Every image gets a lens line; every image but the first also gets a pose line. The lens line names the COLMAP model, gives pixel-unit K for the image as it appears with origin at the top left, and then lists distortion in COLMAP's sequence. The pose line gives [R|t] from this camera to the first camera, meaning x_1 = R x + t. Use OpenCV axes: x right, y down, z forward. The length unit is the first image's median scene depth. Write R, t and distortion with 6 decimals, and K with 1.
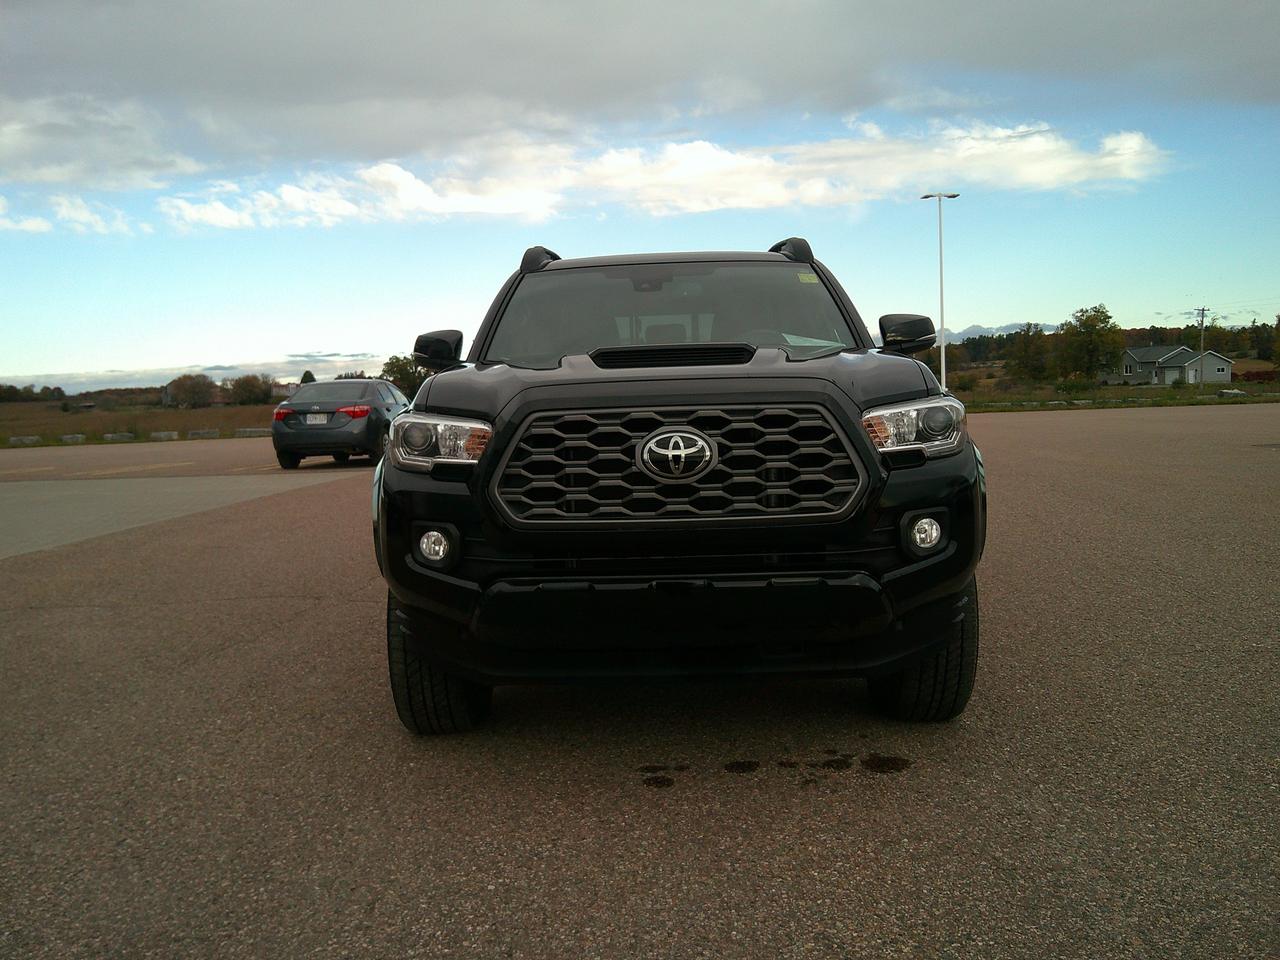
lens RADIAL K [[1273.9, 0, 640.0], [0, 1273.9, 480.0], [0, 0, 1]] dist [0.054725, -0.001686]
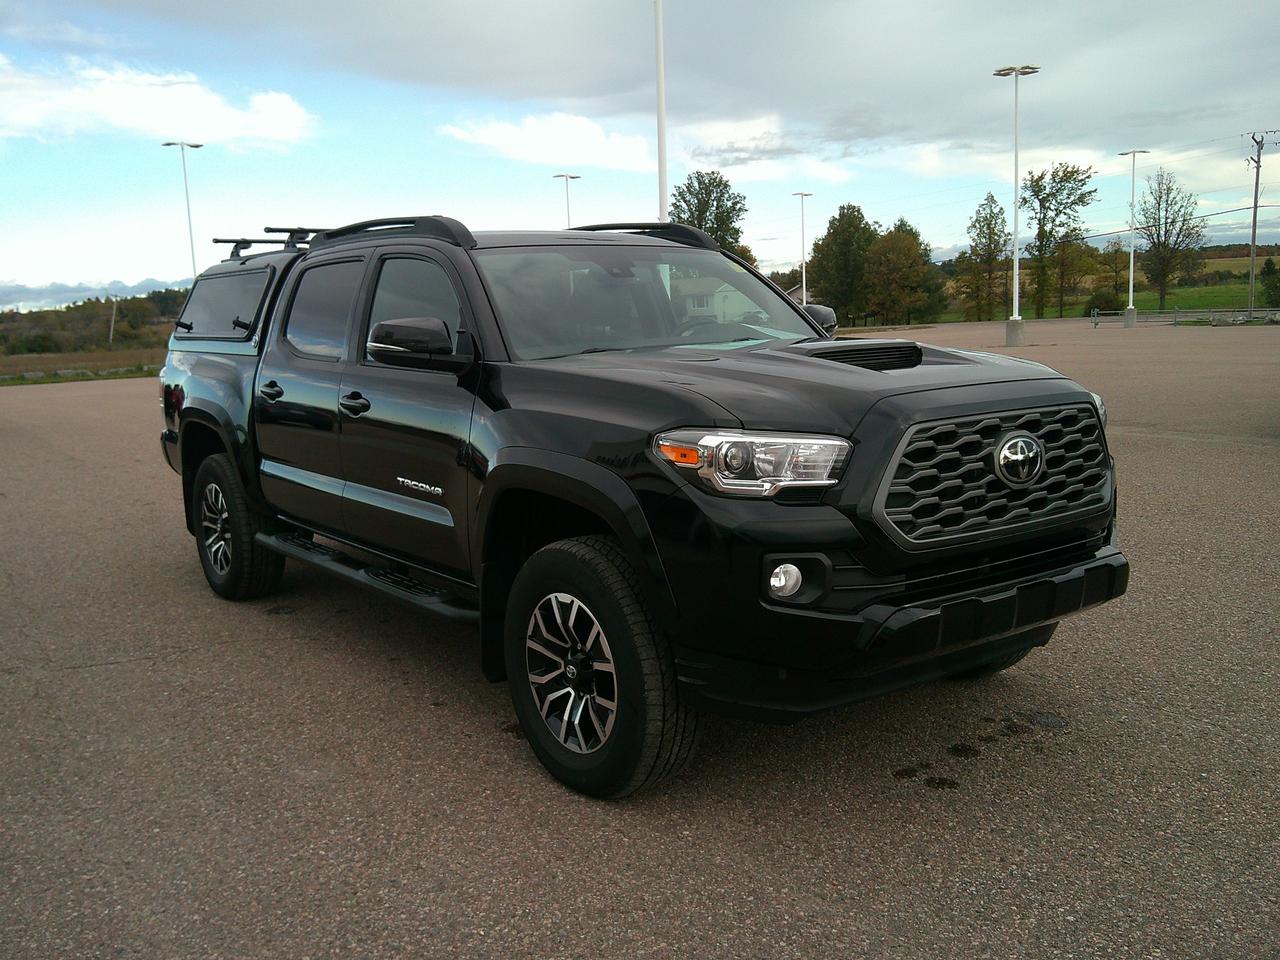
lens RADIAL K [[1262.4, 0, 640.0], [0, 1262.4, 480.0], [0, 0, 1]] dist [-0.025762, -0.020483]
pose [[0.768120, -0.083840, 0.634793, -0.772843], [0.057207, 0.996412, 0.062378, -0.076522], [-0.637745, -0.011600, 0.770160, 0.389132]]
